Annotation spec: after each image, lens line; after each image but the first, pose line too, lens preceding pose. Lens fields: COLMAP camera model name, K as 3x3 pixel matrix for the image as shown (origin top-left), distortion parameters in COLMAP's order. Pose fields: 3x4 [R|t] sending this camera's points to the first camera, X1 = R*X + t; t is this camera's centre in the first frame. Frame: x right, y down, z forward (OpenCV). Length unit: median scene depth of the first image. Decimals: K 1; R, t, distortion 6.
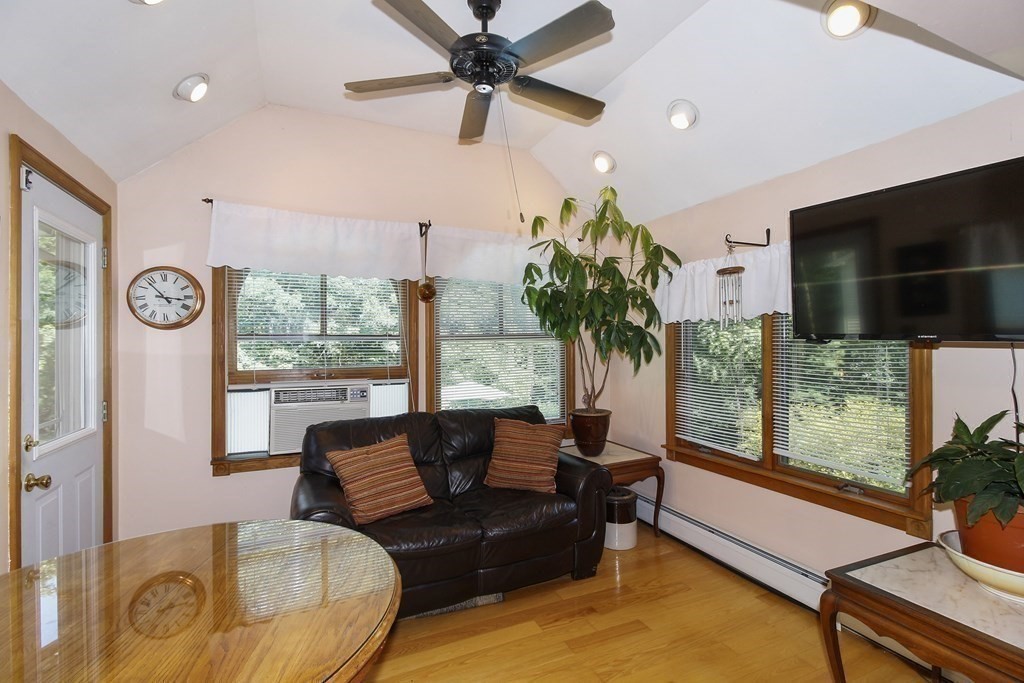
lens RADIAL K [[484.3, 0, 515.0], [0, 484.3, 334.5], [0, 0, 1]] dist [-0.000099, -0.016421]
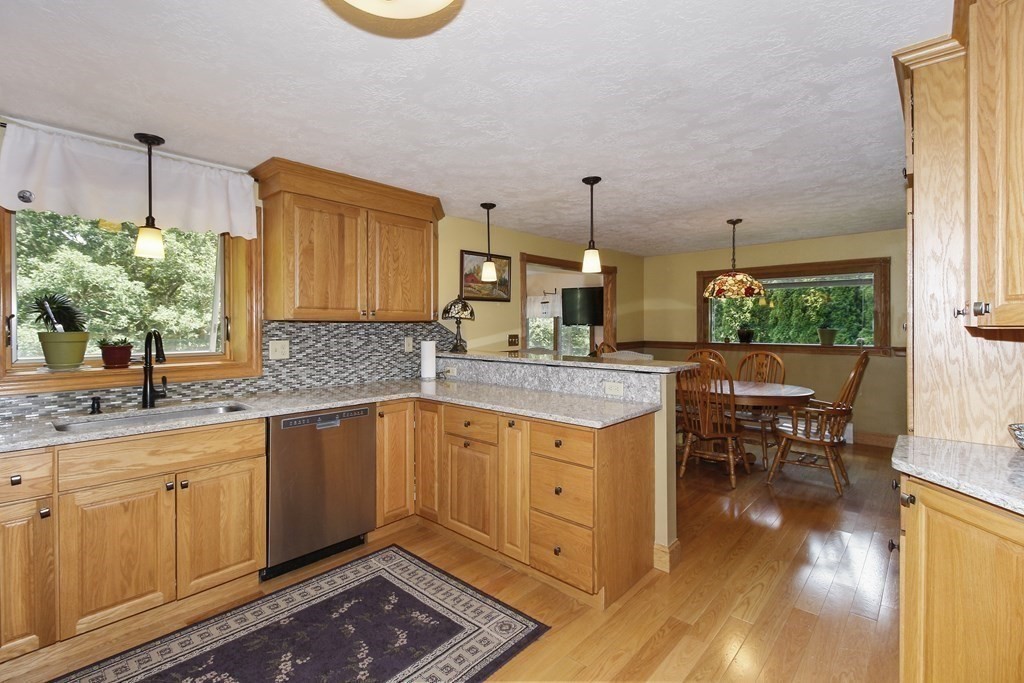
lens RADIAL K [[468.7, 0, 516.3], [0, 468.7, 325.7], [0, 0, 1]] dist [0.017834, -0.000447]
pose [[0.914748, -0.002981, 0.404015, -0.697888], [-0.001229, 0.999948, 0.010162, -0.012122], [-0.404024, -0.009792, 0.914696, -1.246752]]
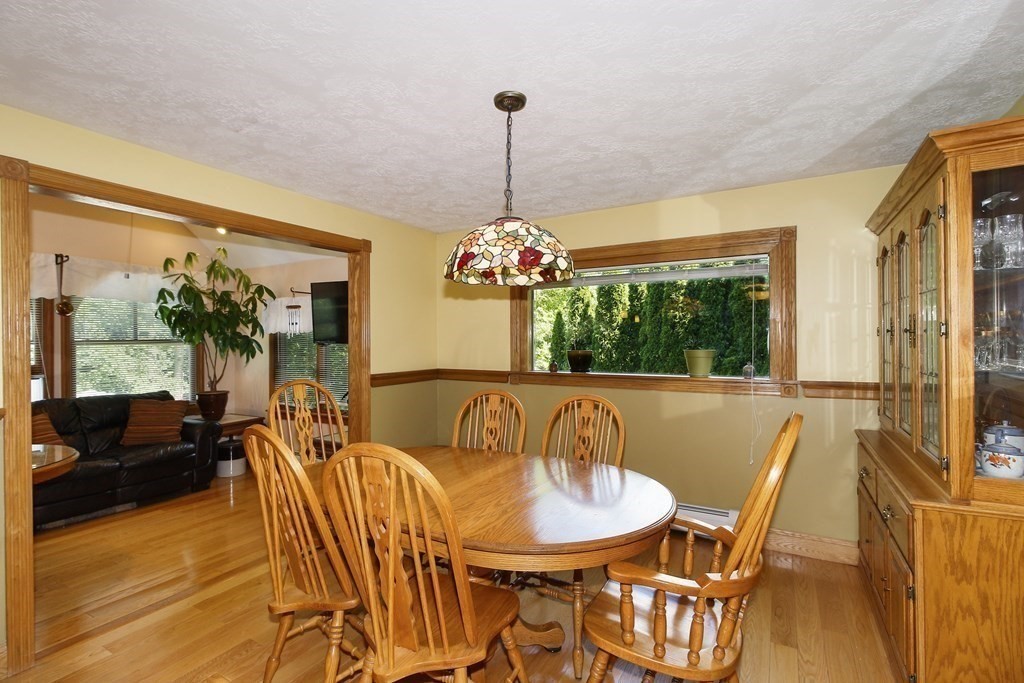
lens RADIAL K [[475.0, 0, 512.0], [0, 475.0, 341.5], [0, 0, 1]] dist [0.026363, -0.014617]
pose [[0.806377, -0.000318, 0.591402, 0.027897], [-0.003381, 0.999981, 0.005147, -0.007384], [-0.591392, -0.006150, 0.806361, -0.768615]]
